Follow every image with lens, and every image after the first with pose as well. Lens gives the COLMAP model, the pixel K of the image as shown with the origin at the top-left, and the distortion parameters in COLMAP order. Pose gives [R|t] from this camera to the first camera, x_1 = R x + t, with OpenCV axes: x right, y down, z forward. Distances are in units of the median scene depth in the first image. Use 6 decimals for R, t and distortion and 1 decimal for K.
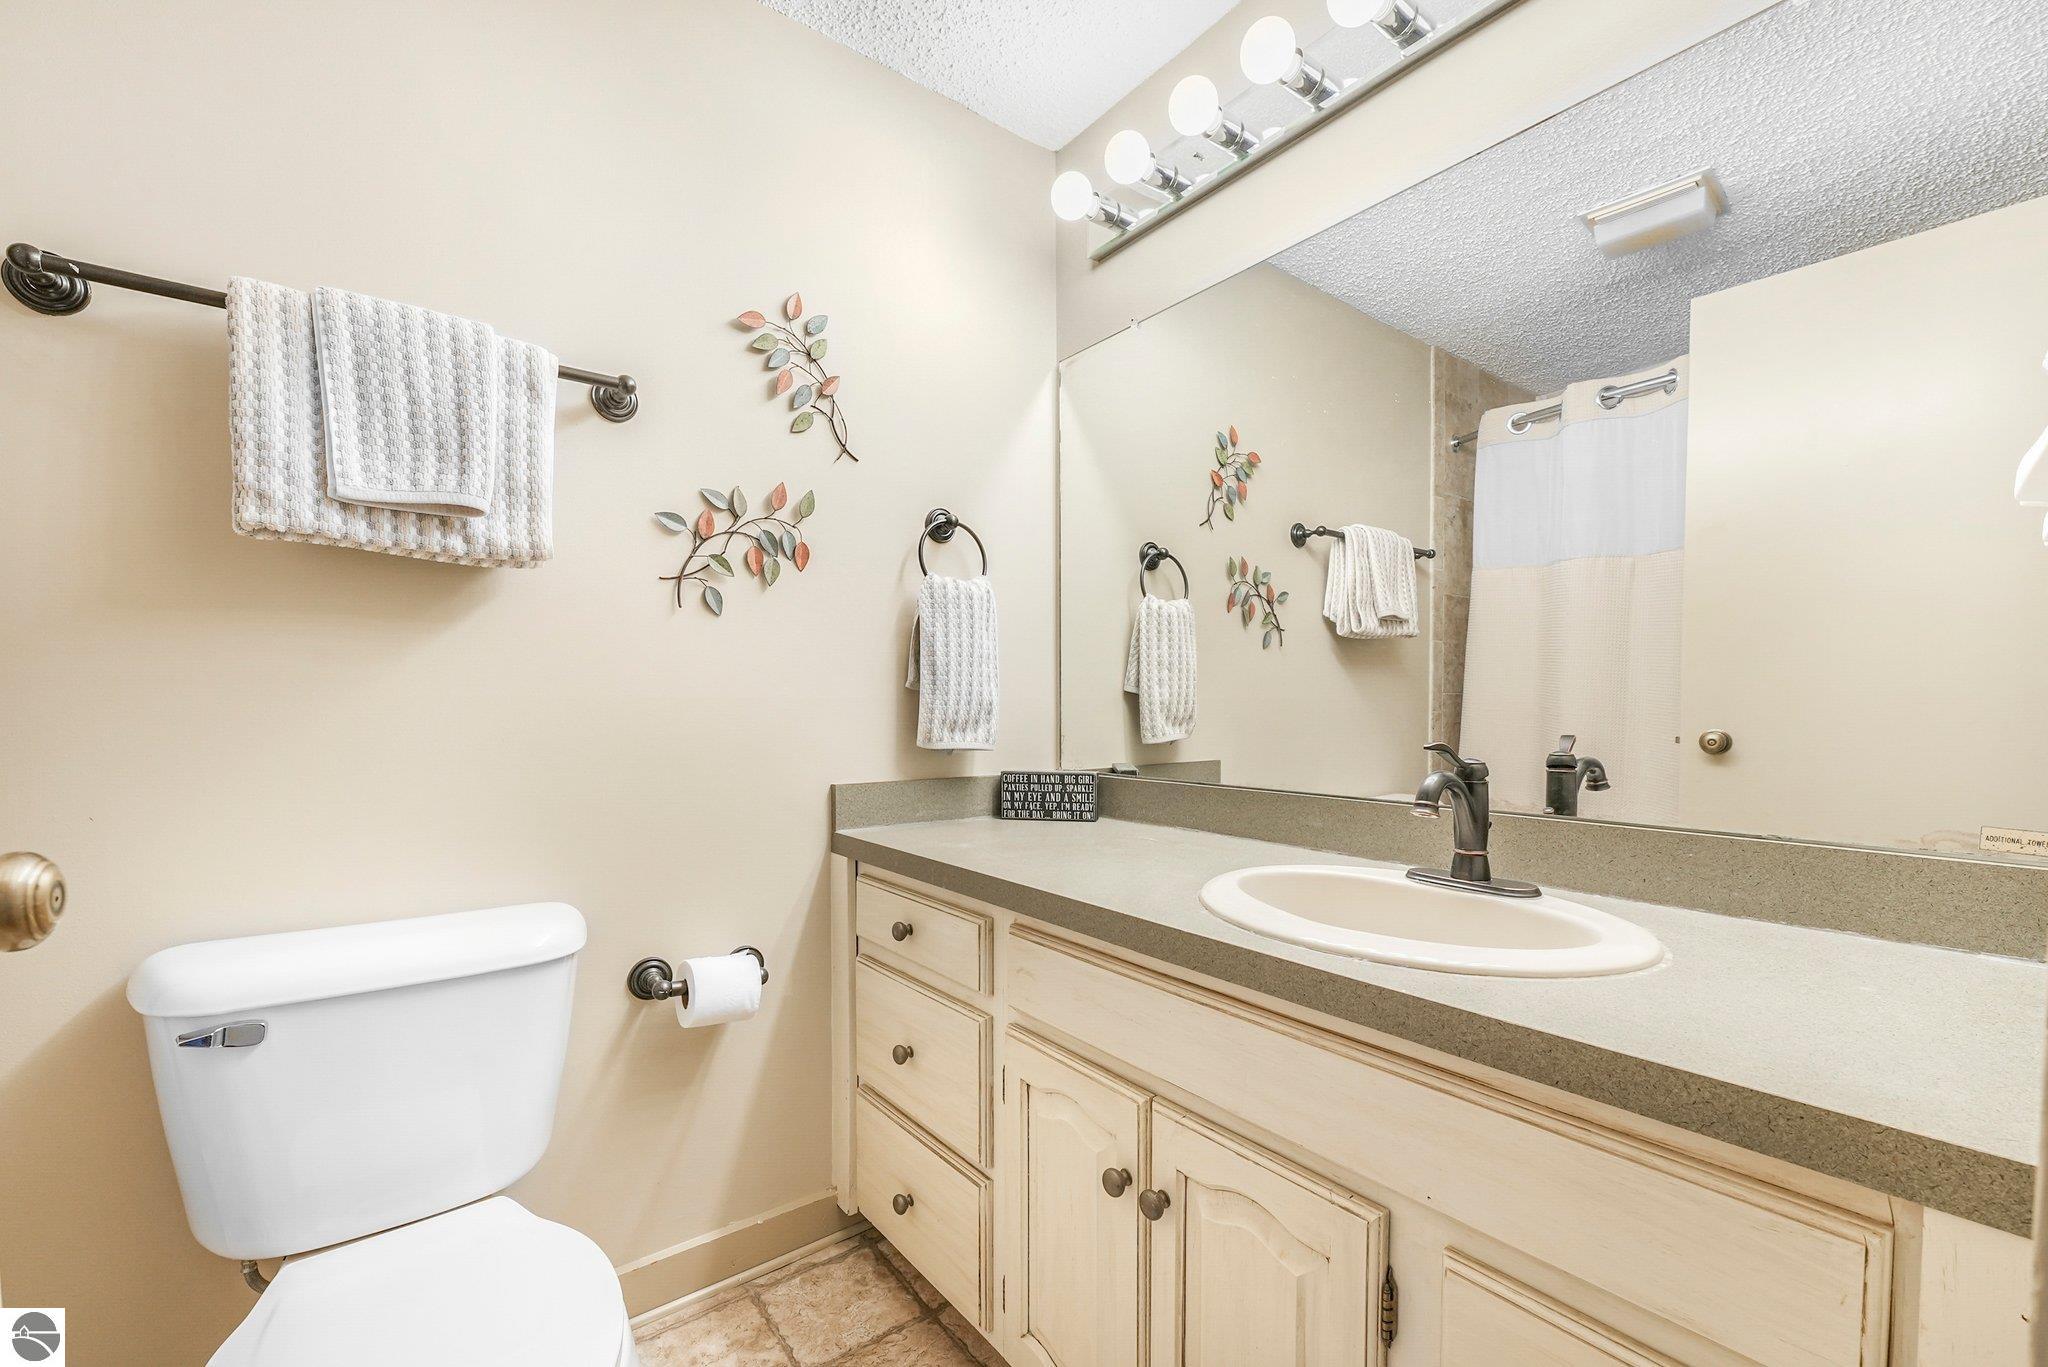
lens RADIAL K [[833.5, 0, 1015.1], [0, 833.5, 687.7], [0, 0, 1]] dist [0.000397, 0.000168]
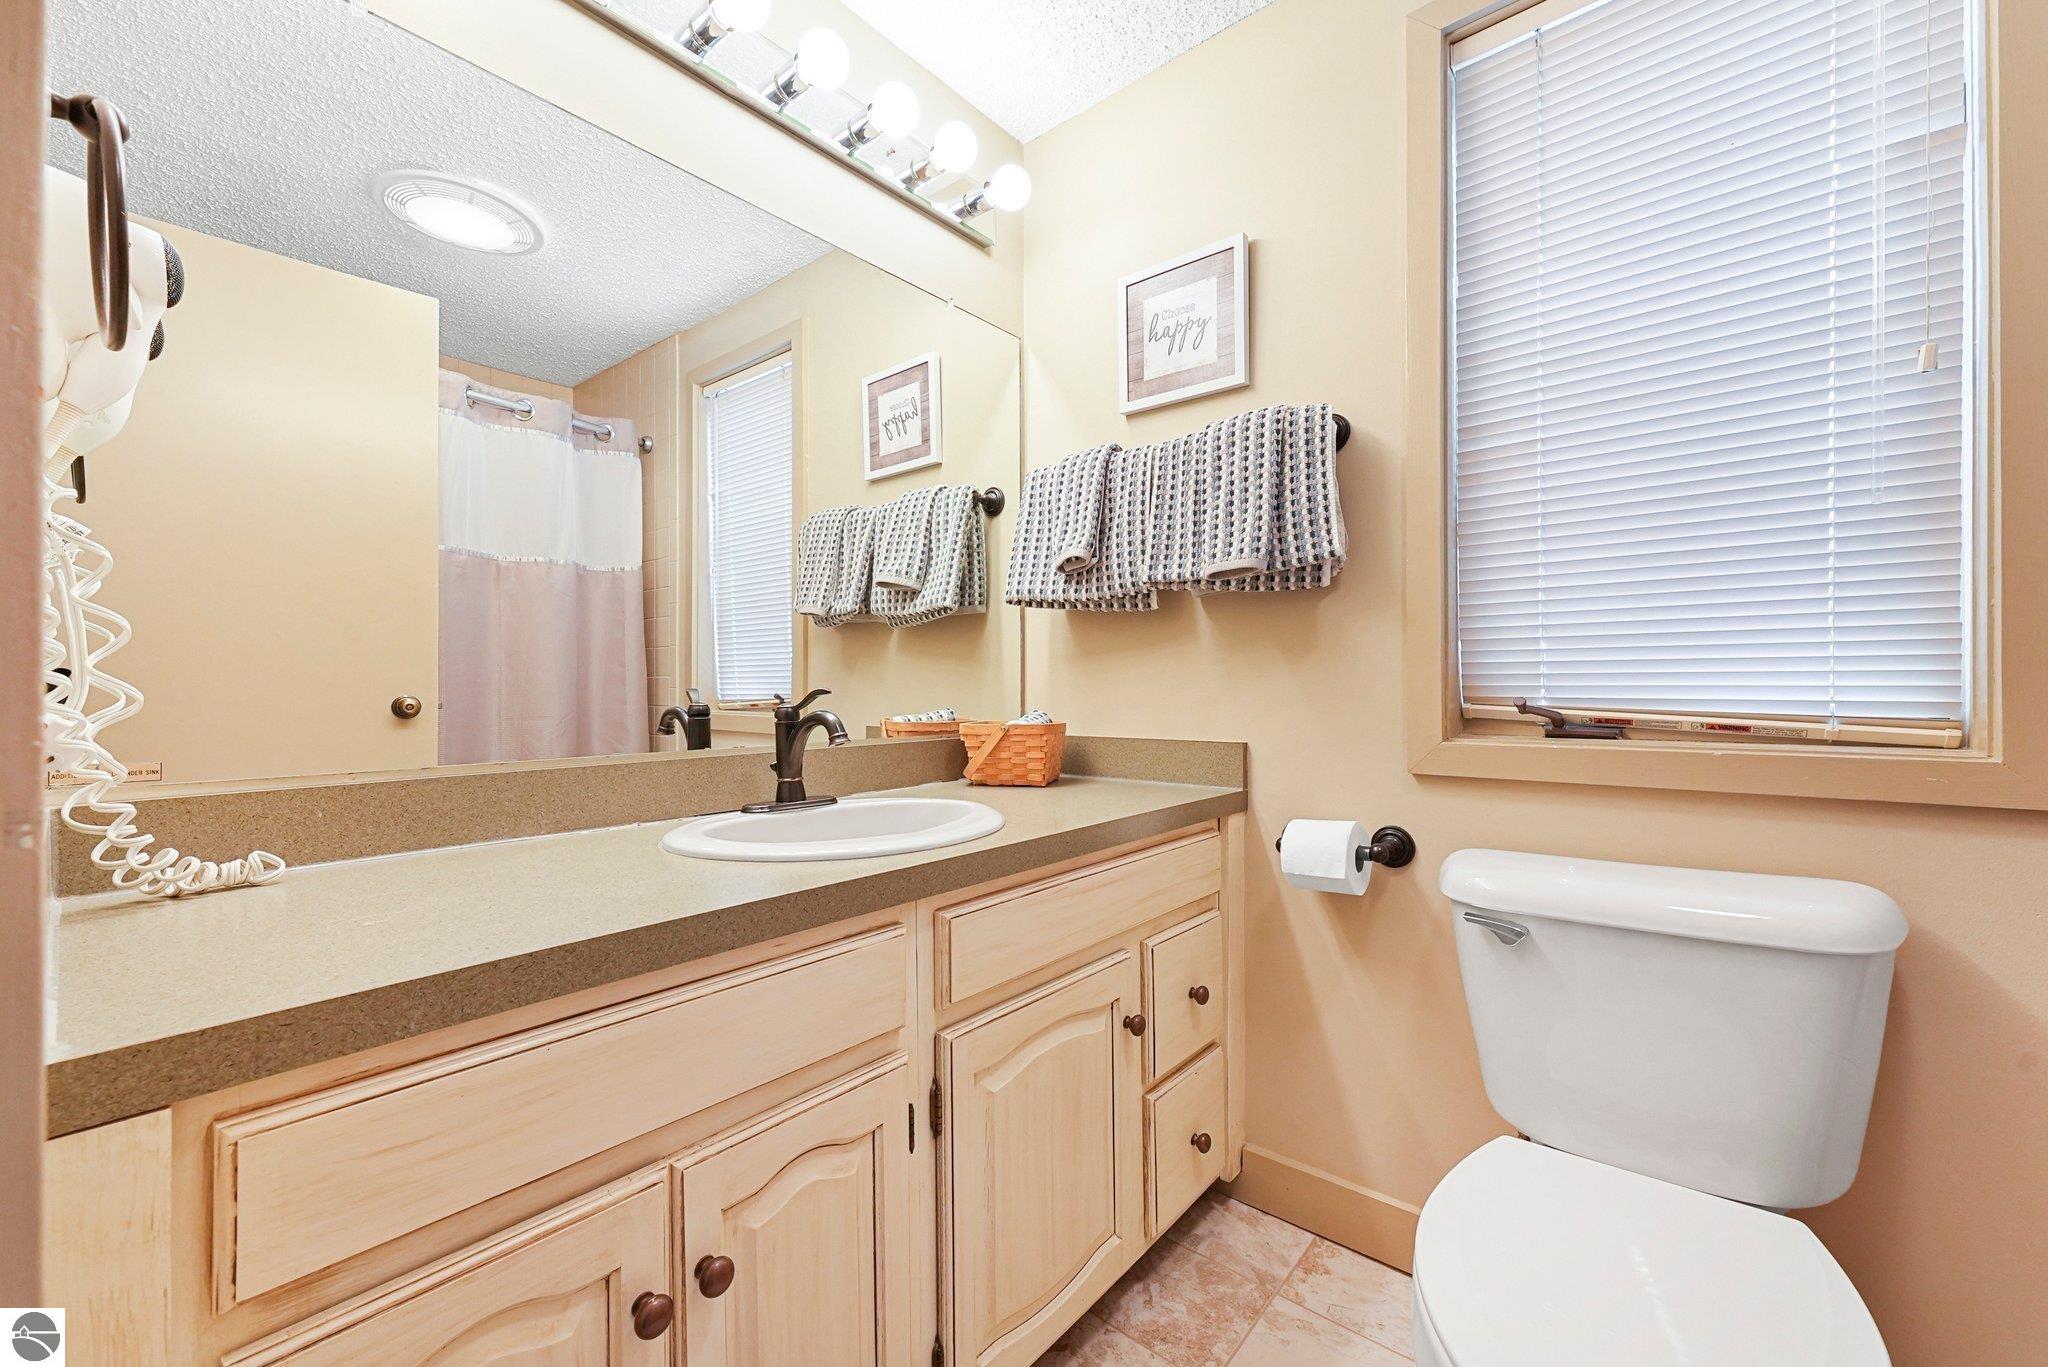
lens RADIAL K [[833.5, 0, 1015.1], [0, 833.5, 687.7], [0, 0, 1]] dist [0.000397, 0.000168]
pose [[-0.209333, -0.007026, 0.977819, -0.795407], [-0.020806, 0.999780, 0.002730, 0.044425], [-0.977623, -0.019774, -0.209433, 0.952579]]
